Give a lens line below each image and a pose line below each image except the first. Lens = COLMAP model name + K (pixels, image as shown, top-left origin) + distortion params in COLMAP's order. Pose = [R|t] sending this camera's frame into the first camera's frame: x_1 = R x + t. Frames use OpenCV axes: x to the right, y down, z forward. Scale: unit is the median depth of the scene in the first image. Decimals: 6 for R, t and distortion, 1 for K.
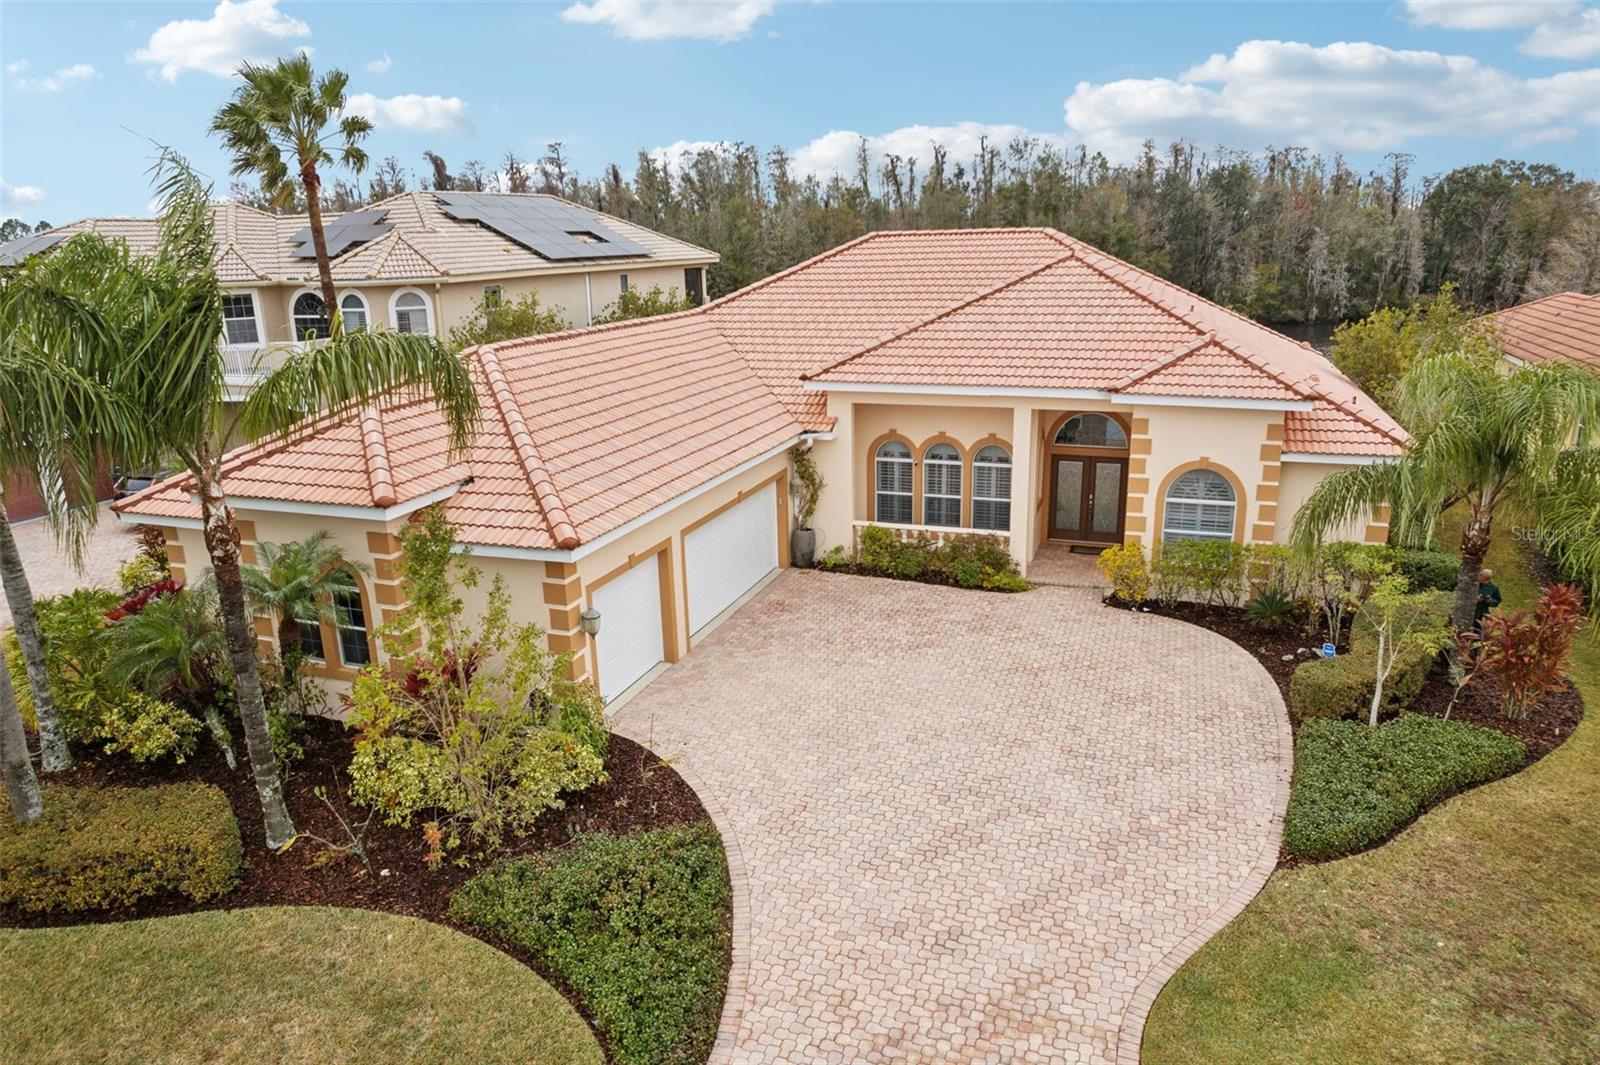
lens RADIAL K [[1035.1, 0, 805.4], [0, 1035.1, 536.7], [0, 0, 1]] dist [-0.075686, 0.066766]
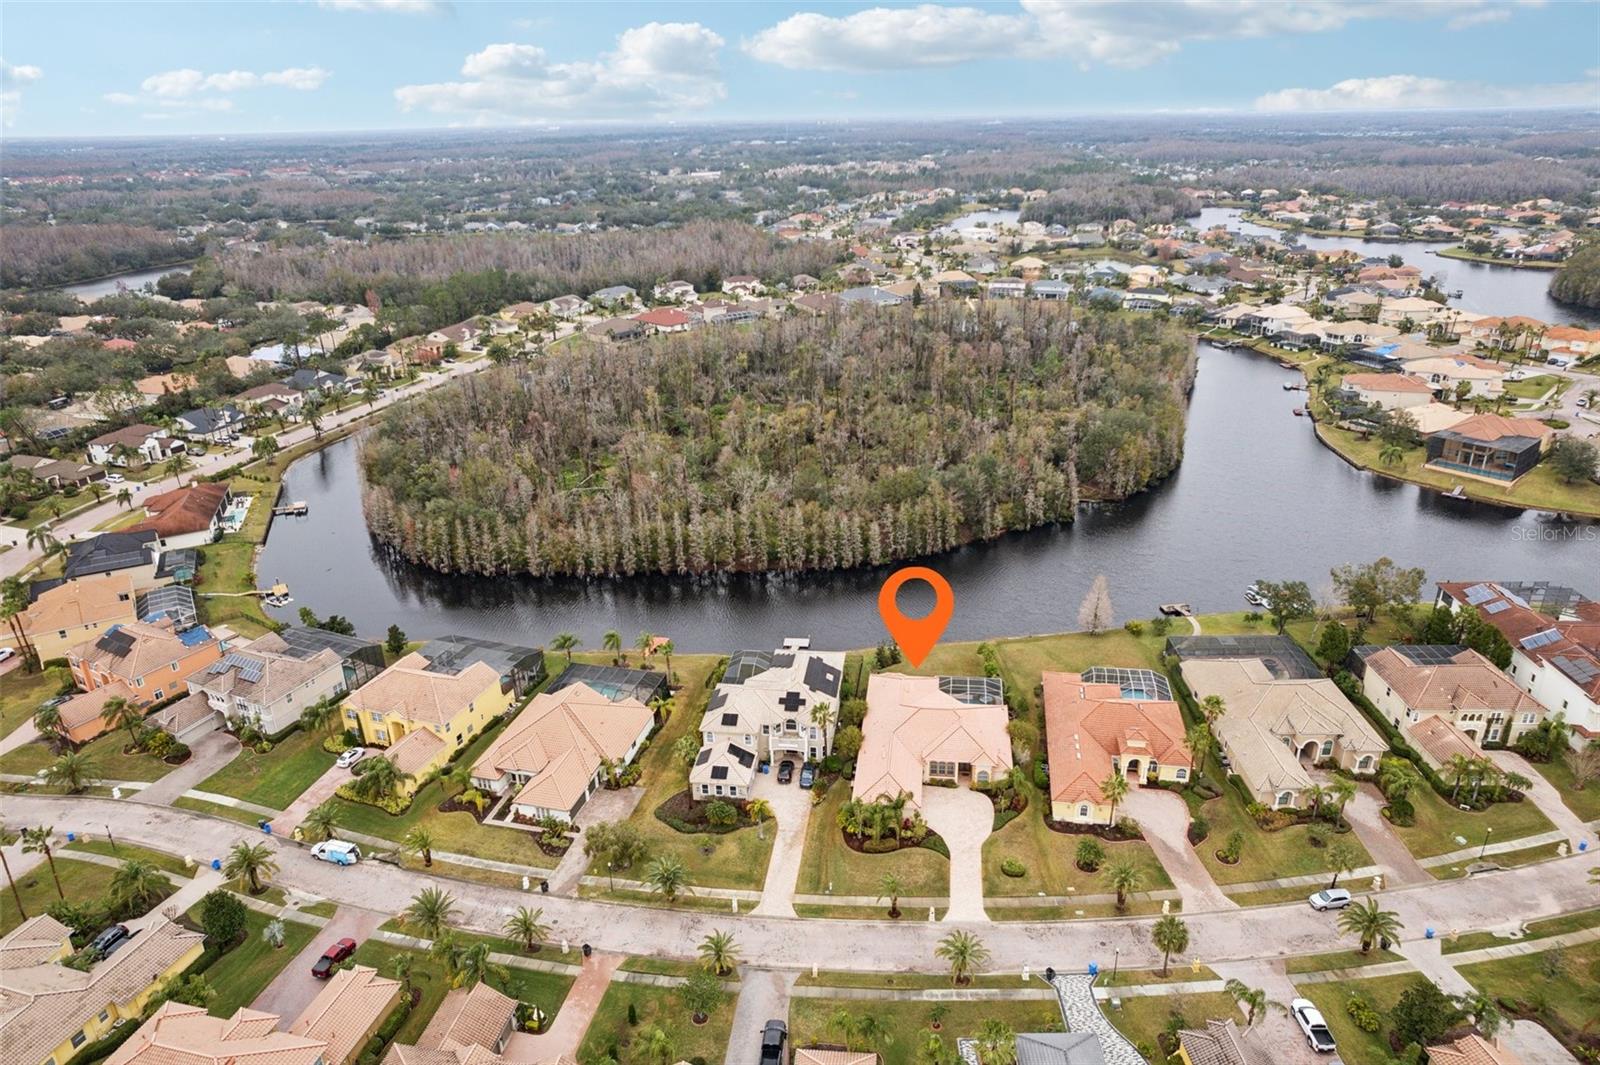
lens RADIAL K [[1035.1, 0, 805.4], [0, 1035.1, 536.7], [0, 0, 1]] dist [-0.075686, 0.066766]
pose [[0.977577, -0.076212, 0.196302, -2.633457], [0.054981, 0.992250, 0.111429, -3.211245], [-0.203273, -0.098138, 0.974191, -6.965297]]
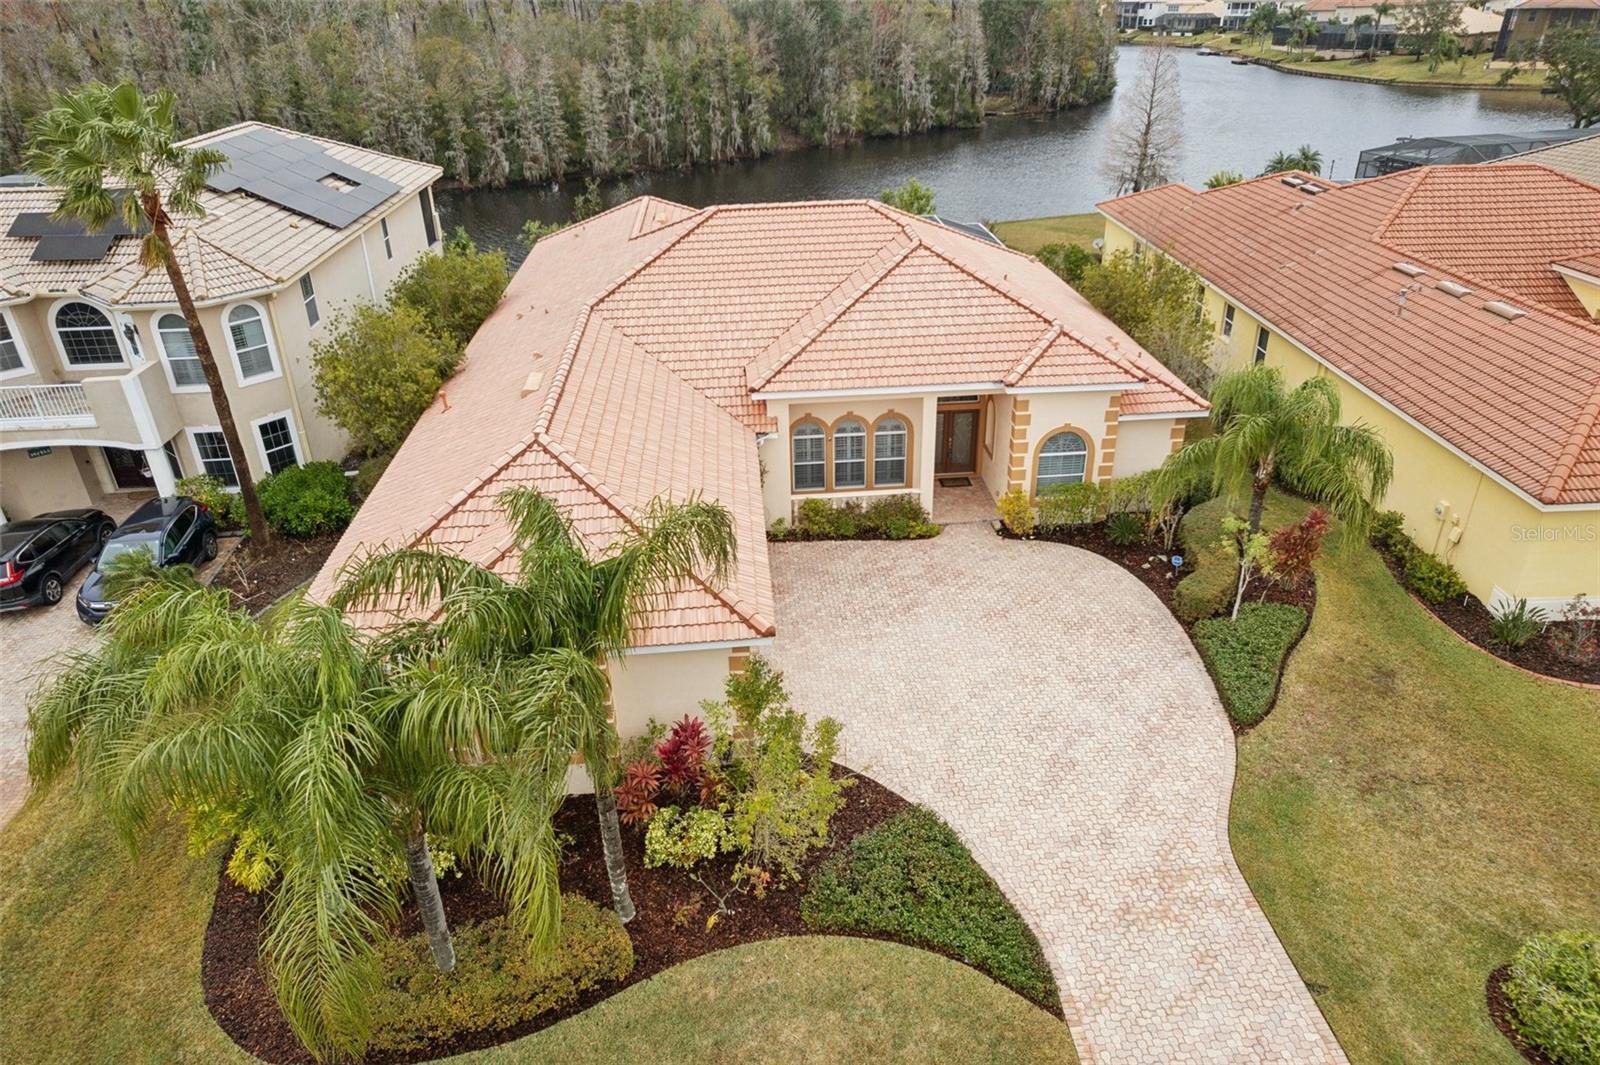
lens RADIAL K [[1035.1, 0, 805.4], [0, 1035.1, 536.7], [0, 0, 1]] dist [-0.075686, 0.066766]
pose [[0.911558, -0.192153, 0.363508, -0.574949], [0.114997, 0.967945, 0.223288, -0.353784], [-0.394762, -0.161738, 0.904436, -0.150063]]
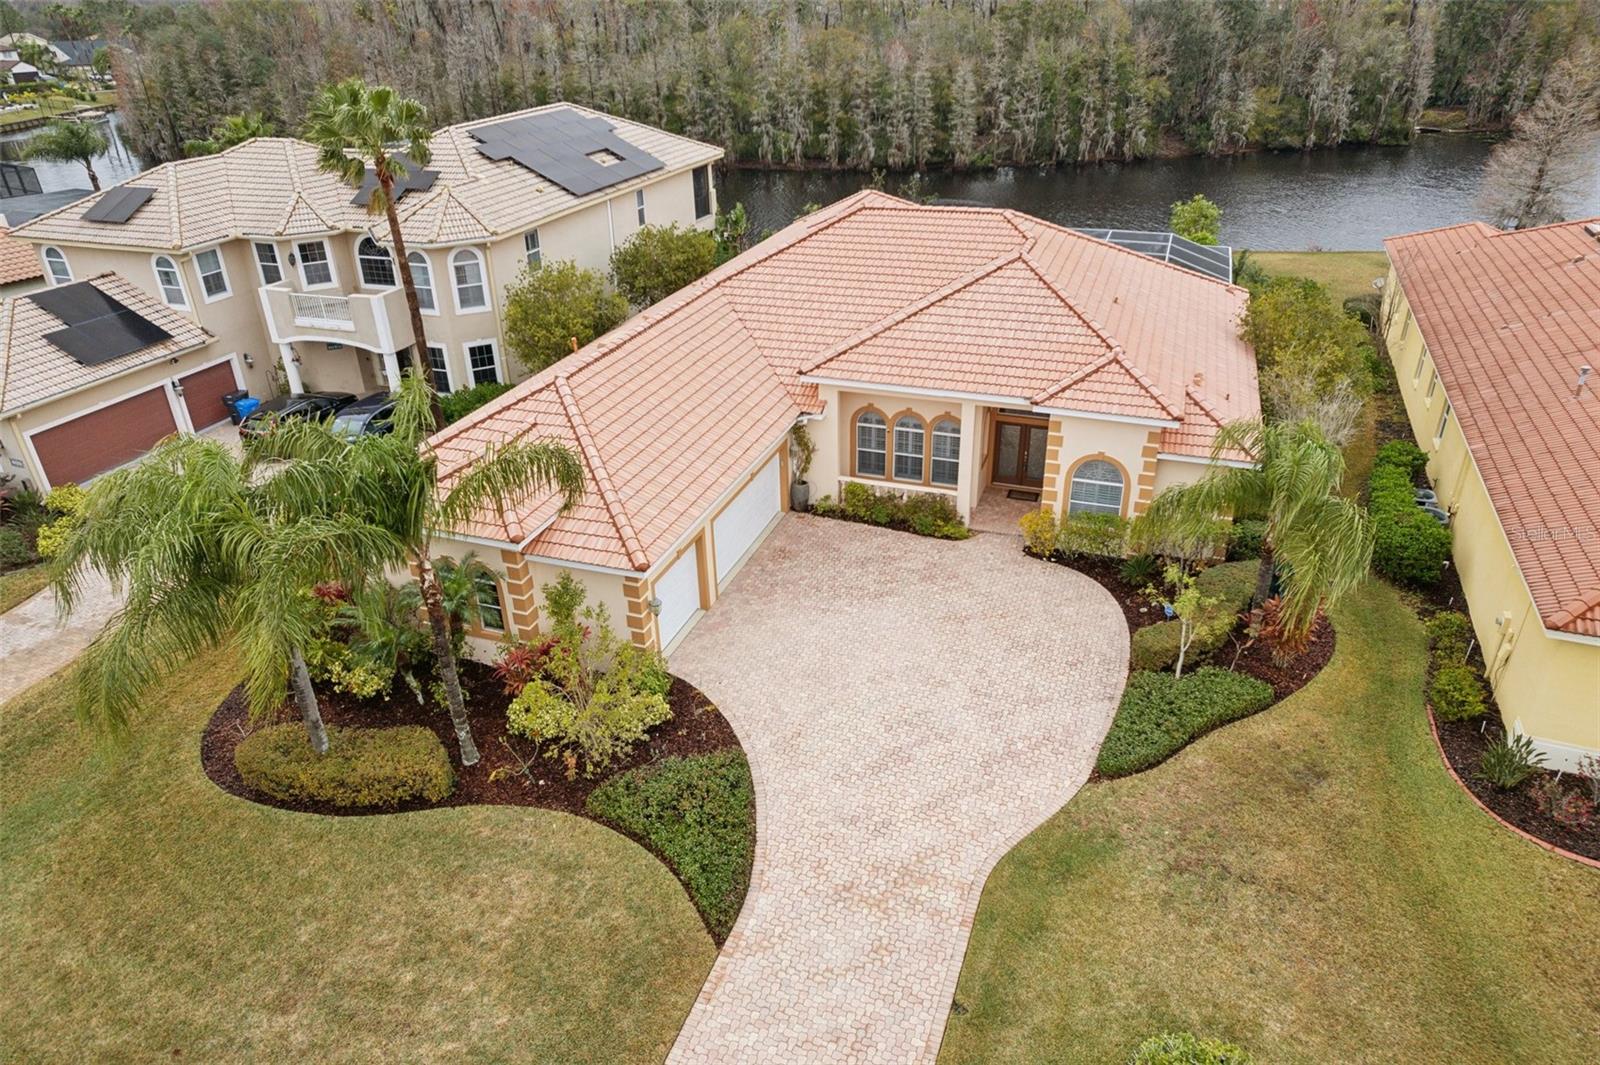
lens RADIAL K [[1035.1, 0, 805.4], [0, 1035.1, 536.7], [0, 0, 1]] dist [-0.075686, 0.066766]
pose [[0.999999, 0.001545, 0.000107, 0.007220], [-0.001533, 0.977670, 0.210139, -0.320028], [0.000220, -0.210138, 0.977672, -0.419107]]
